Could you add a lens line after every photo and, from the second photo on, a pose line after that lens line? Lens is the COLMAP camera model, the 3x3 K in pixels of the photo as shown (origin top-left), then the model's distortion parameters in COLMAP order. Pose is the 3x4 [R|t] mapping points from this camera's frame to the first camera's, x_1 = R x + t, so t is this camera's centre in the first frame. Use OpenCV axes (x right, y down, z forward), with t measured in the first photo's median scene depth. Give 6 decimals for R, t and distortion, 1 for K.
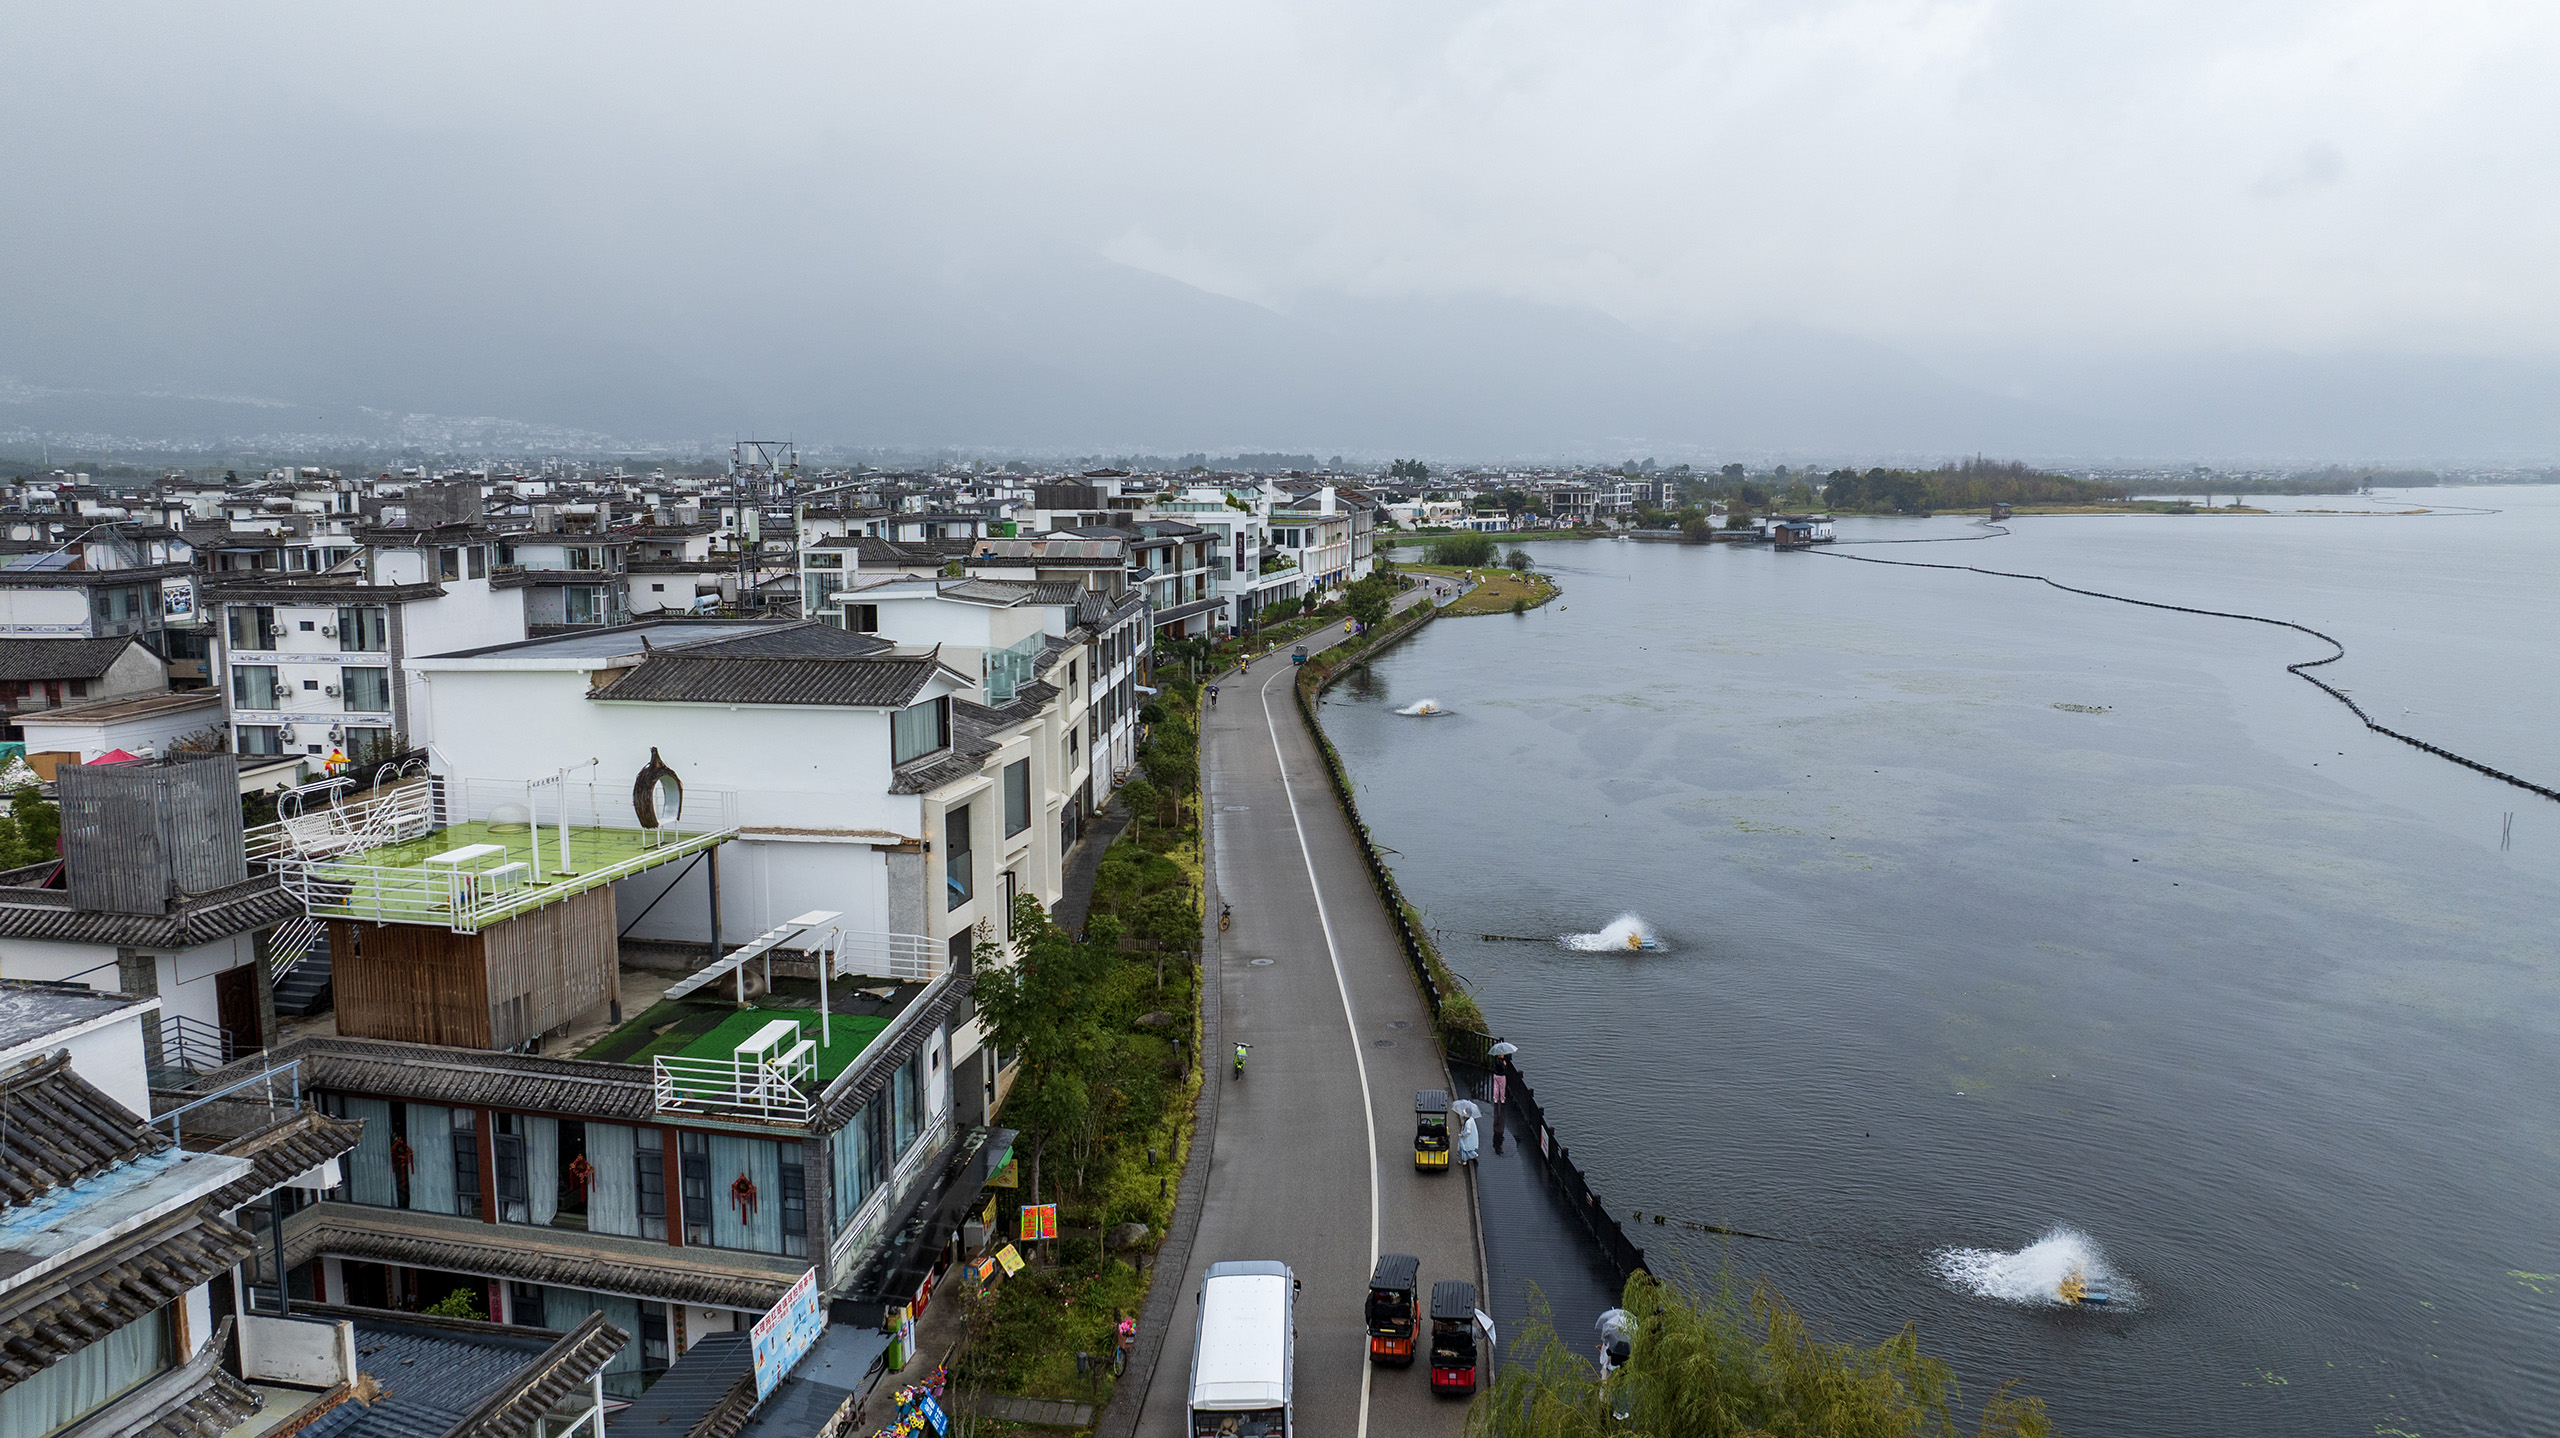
lens RADIAL K [[1816.3, 0, 1277.0], [0, 1816.3, 719.9], [0, 0, 1]] dist [-0.039732, 0.044999]
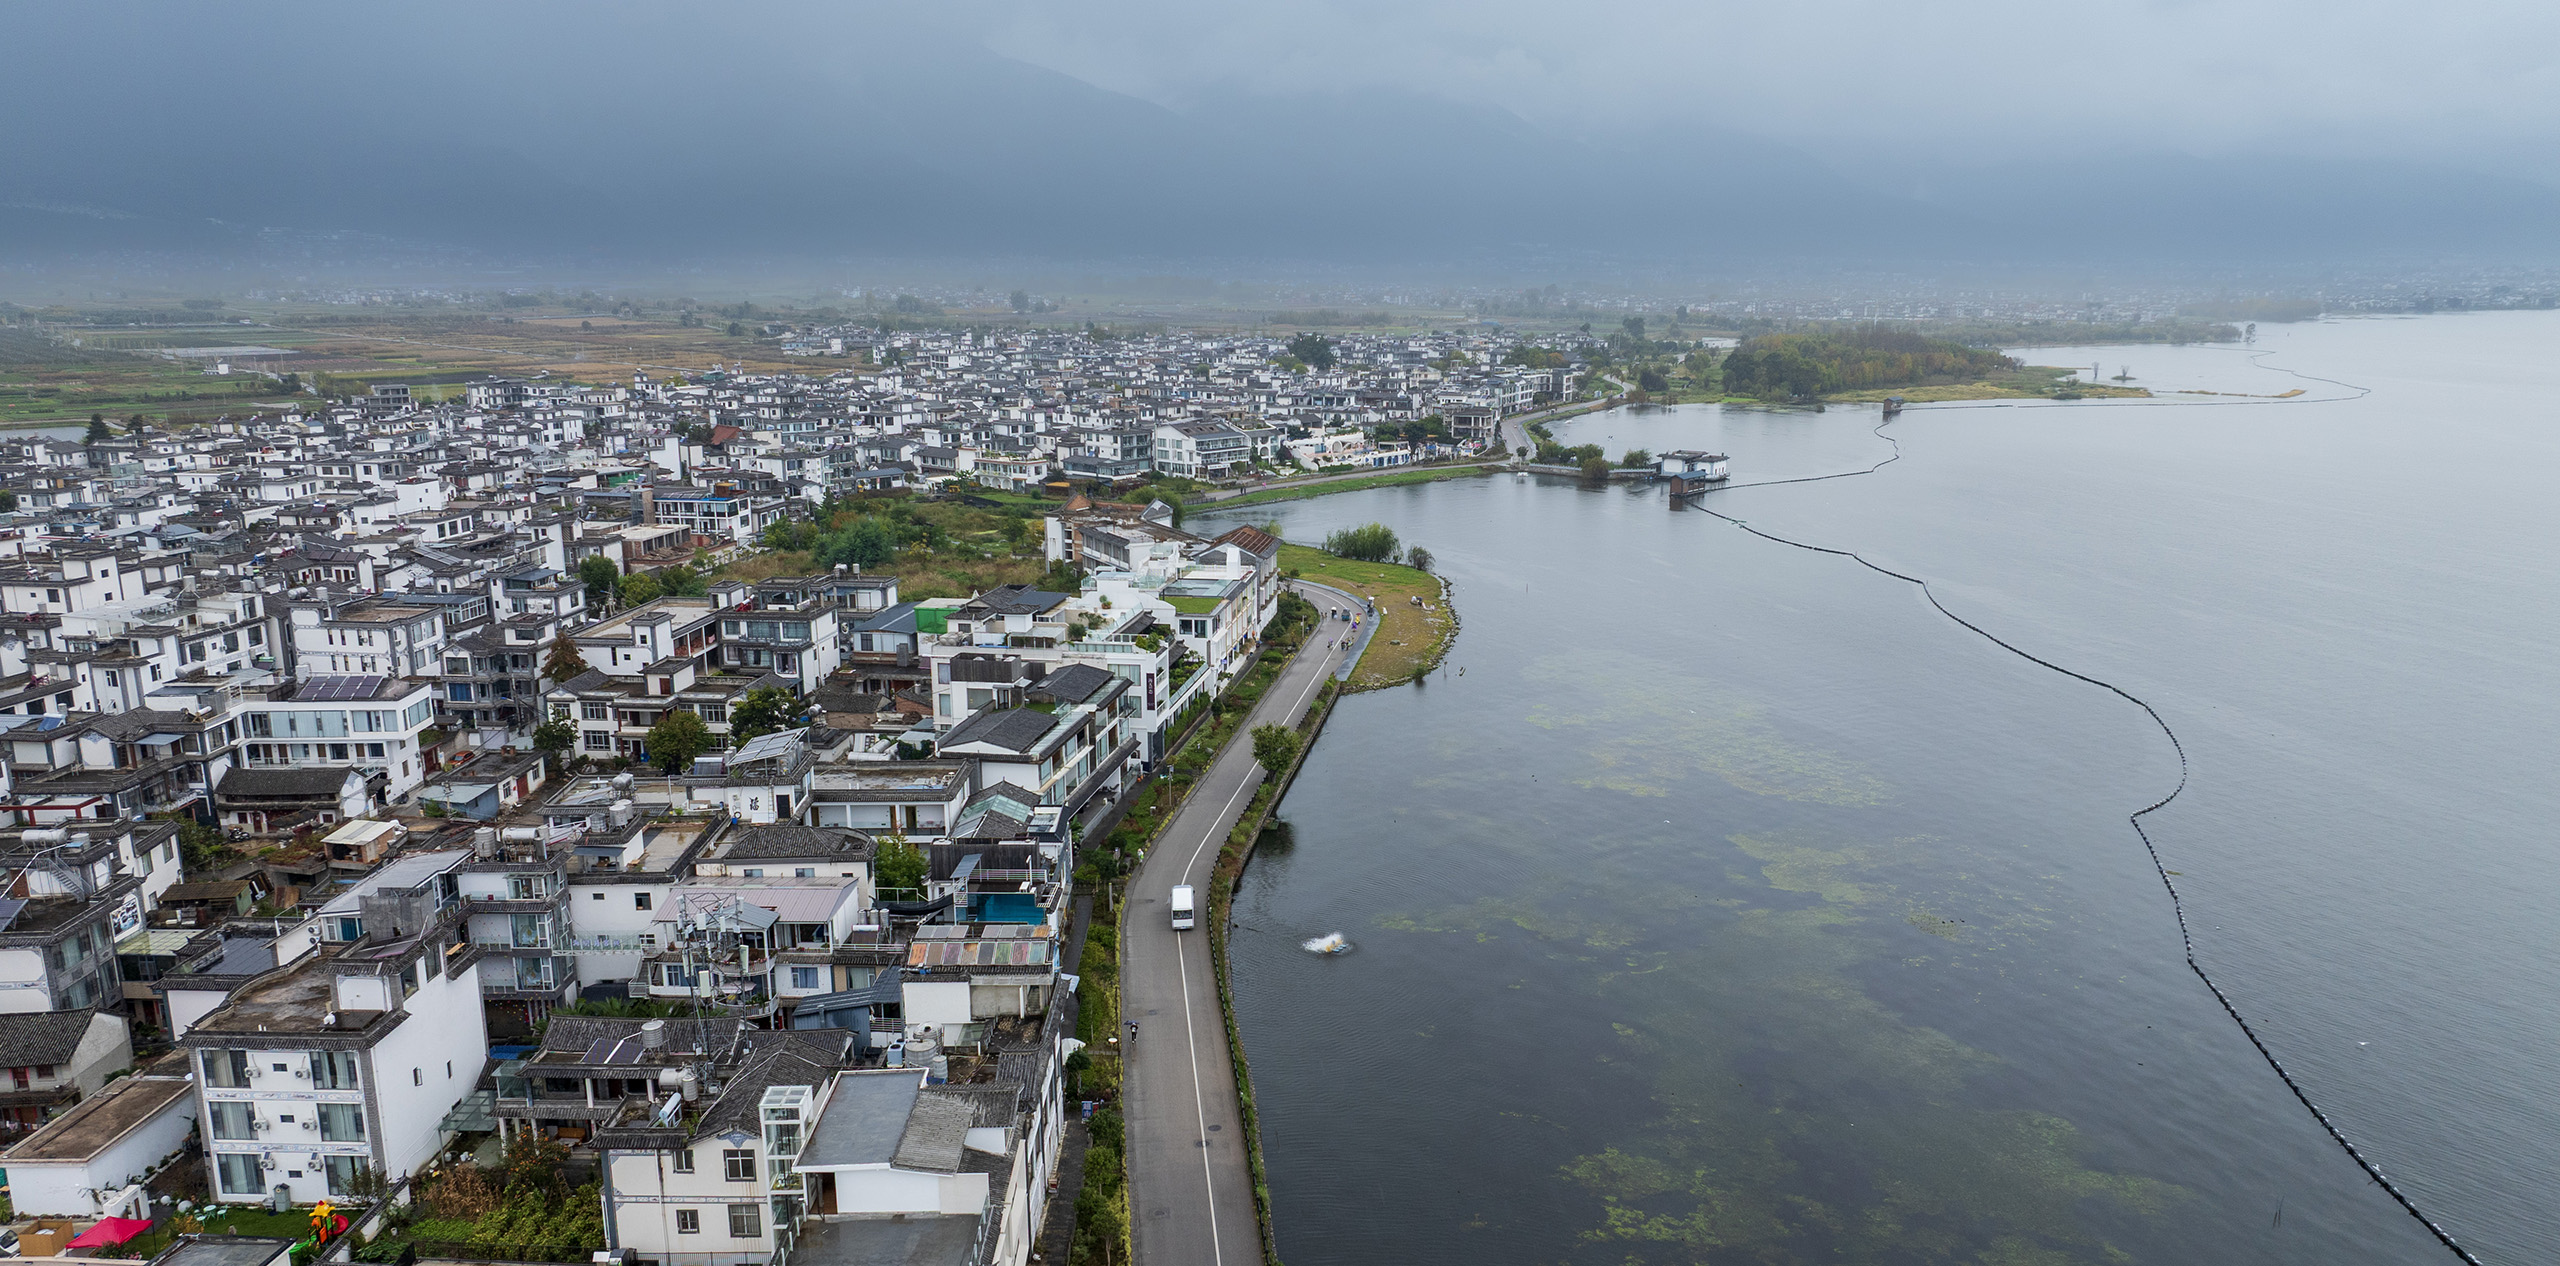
lens RADIAL K [[1838.4, 0, 1279.3], [0, 1838.4, 631.8], [0, 0, 1]] dist [-0.029440, 0.034645]
pose [[0.998434, -0.019176, 0.052553, -0.001861], [0.013085, 0.993407, 0.113896, -0.341601], [-0.054391, -0.113030, 0.992102, -0.056711]]
